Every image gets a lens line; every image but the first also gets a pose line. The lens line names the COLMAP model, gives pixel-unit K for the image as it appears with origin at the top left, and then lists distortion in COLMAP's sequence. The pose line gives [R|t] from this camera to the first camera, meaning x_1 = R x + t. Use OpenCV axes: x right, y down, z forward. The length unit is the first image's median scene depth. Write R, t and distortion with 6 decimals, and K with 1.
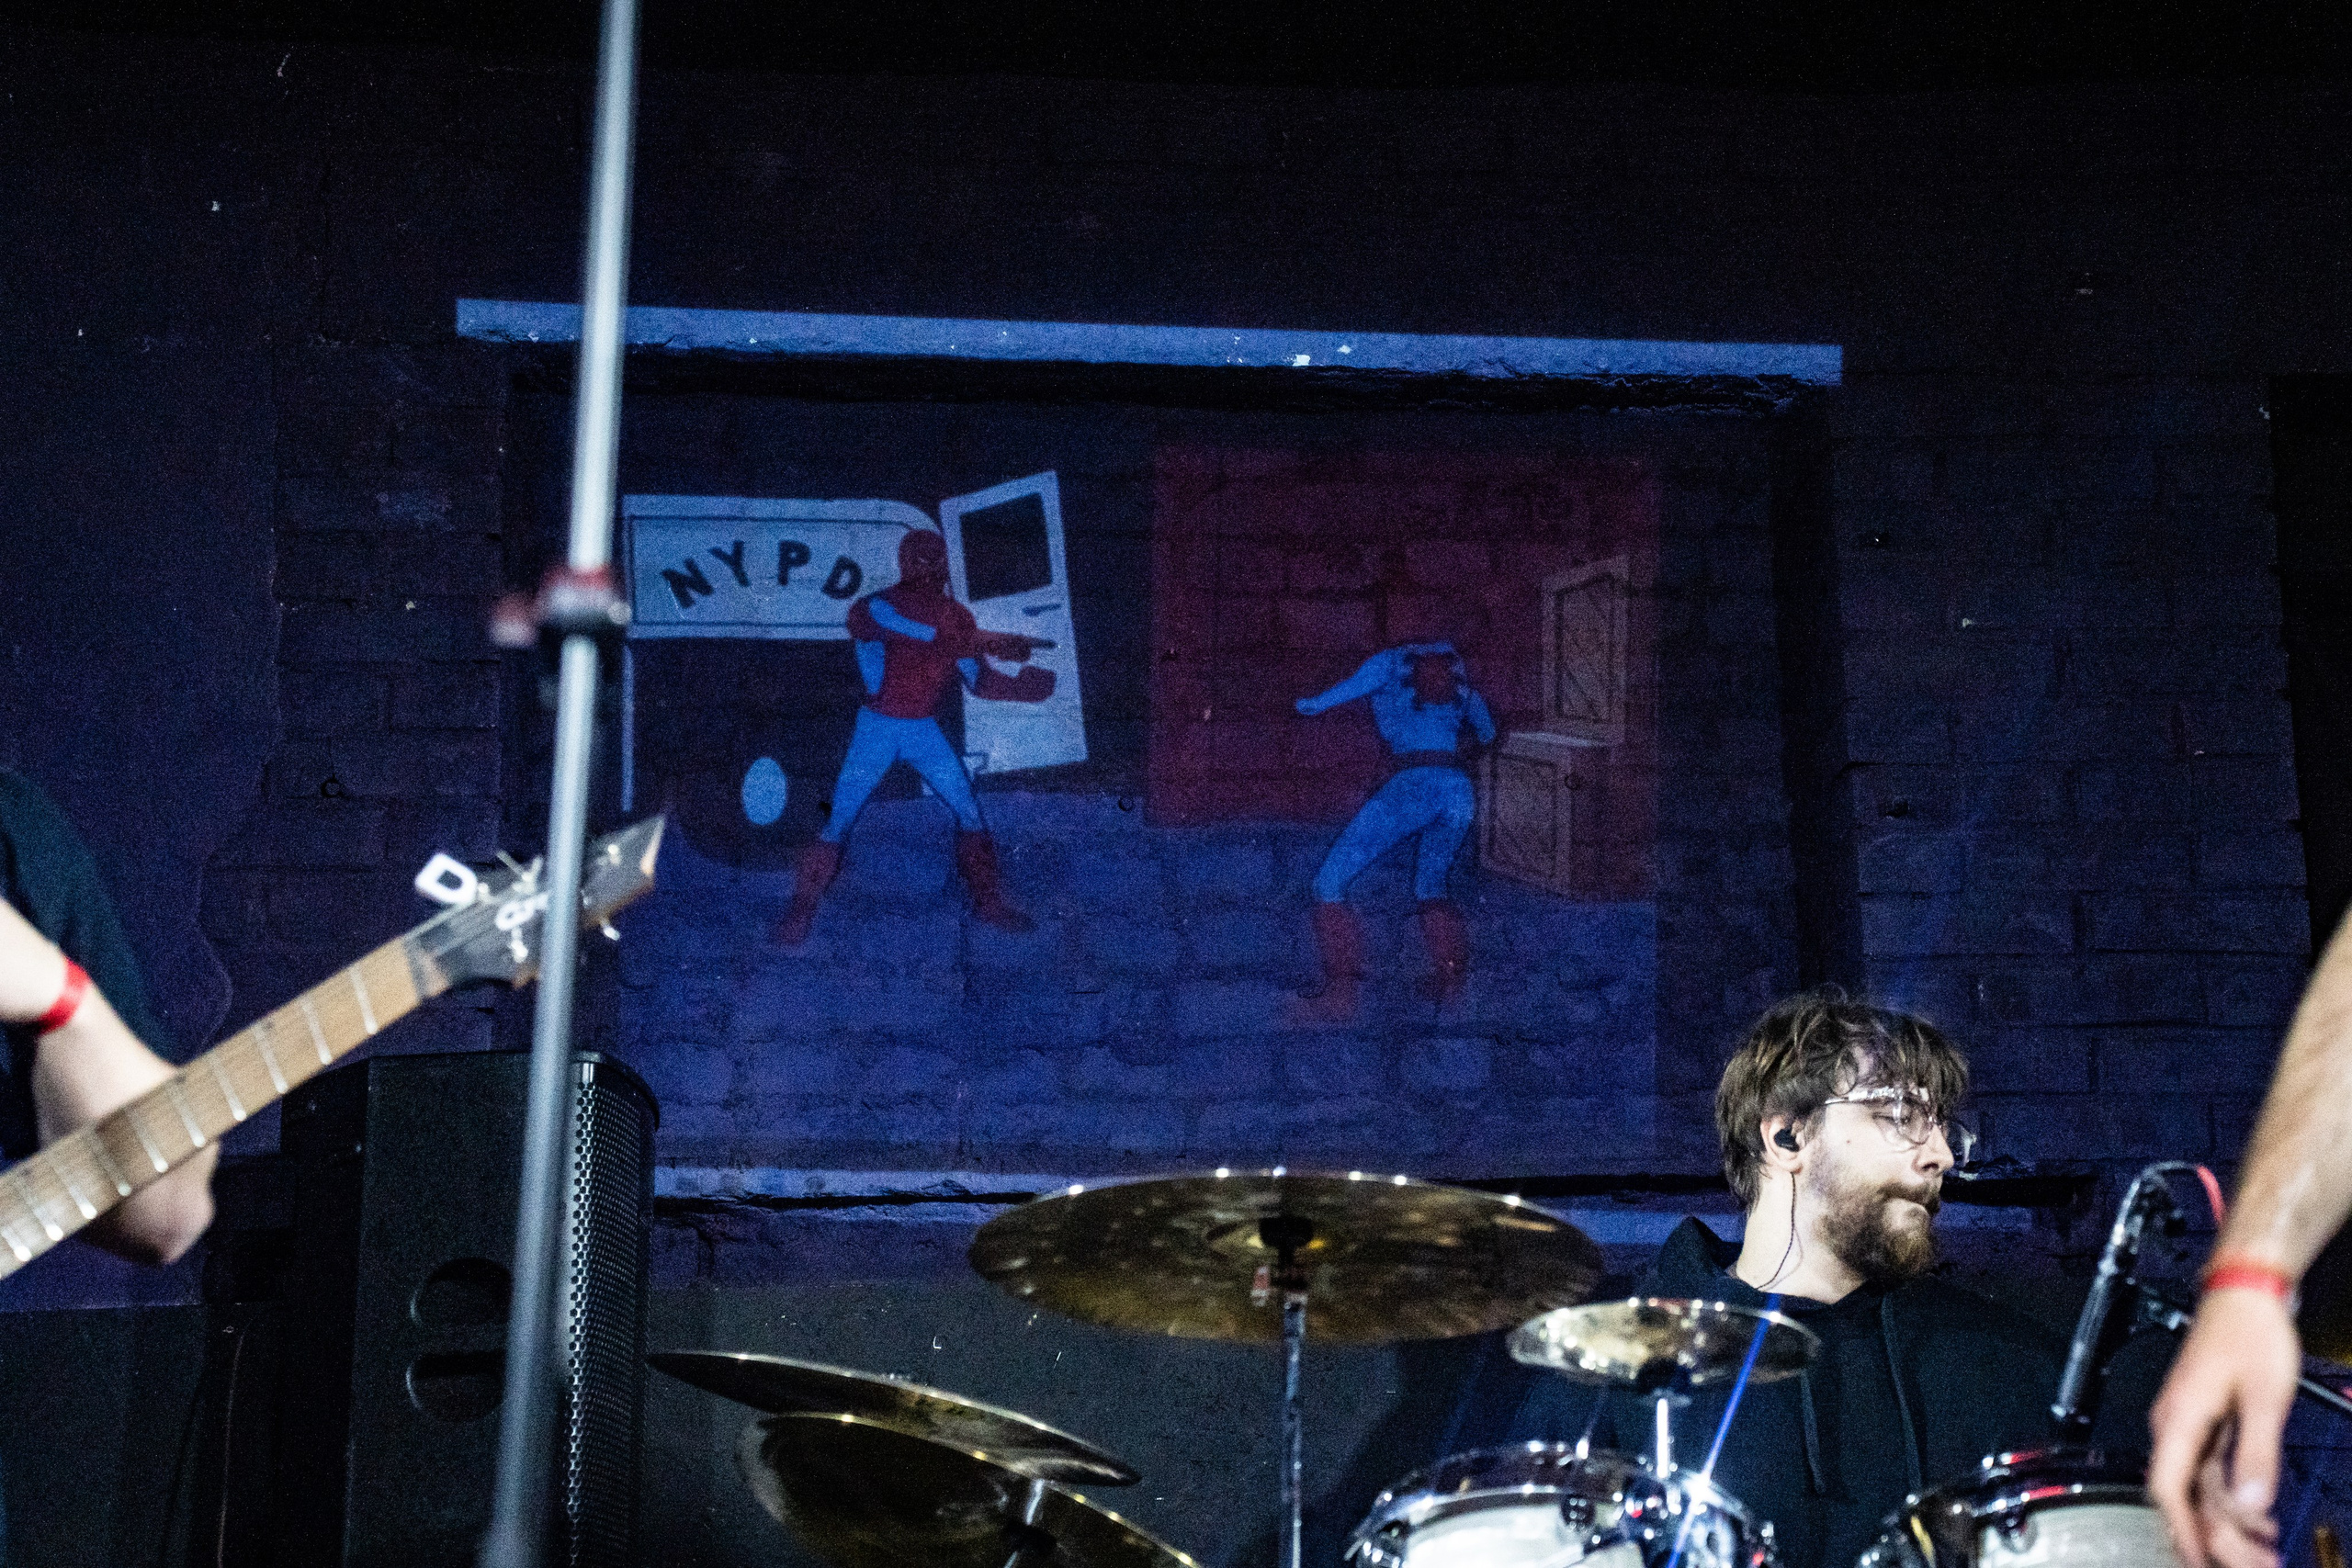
lens RADIAL K [[4015.6, 0, 1176.0], [0, 4015.6, 784.0], [0, 0, 1]] dist [0.294066, 0.006263]
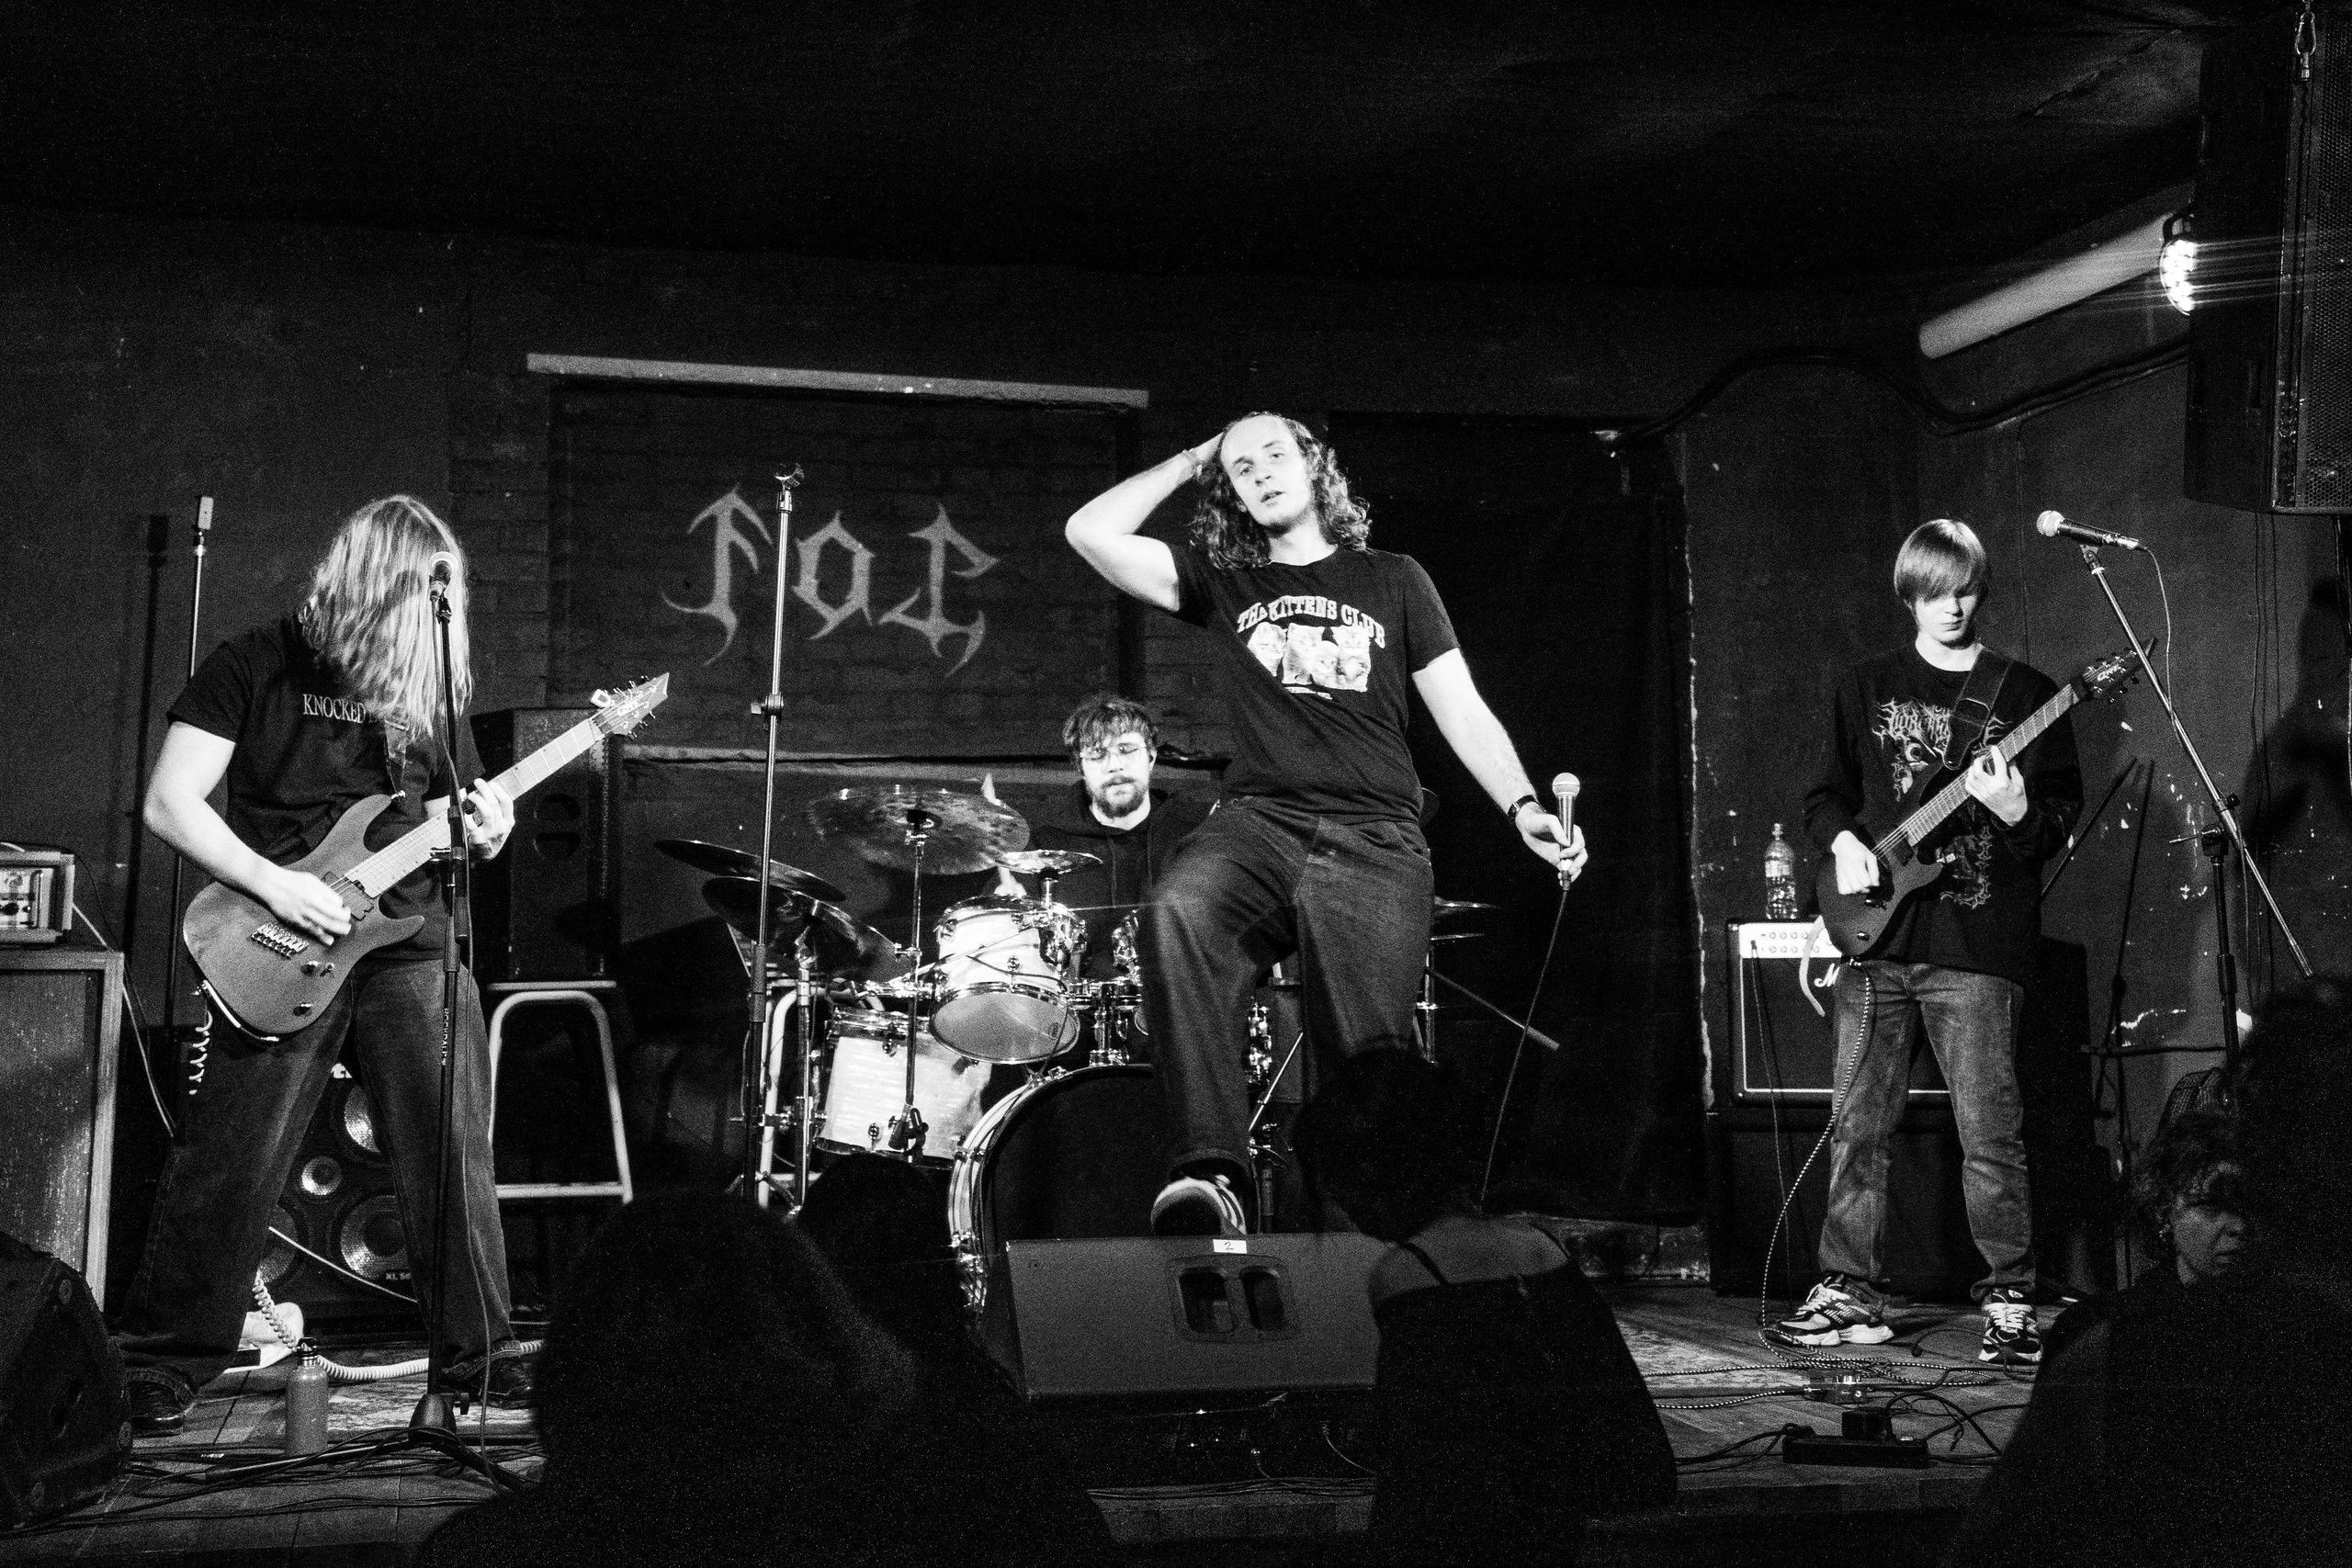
lens RADIAL K [[2194.7, 0, 1176.0], [0, 2194.7, 784.0], [0, 0, 1]] dist [-0.006187, -0.002433]
pose [[0.984654, 0.023520, 0.172925, -0.028776], [-0.046836, 0.990141, 0.132016, -0.058104], [-0.168115, -0.138089, 0.976048, -0.243909]]
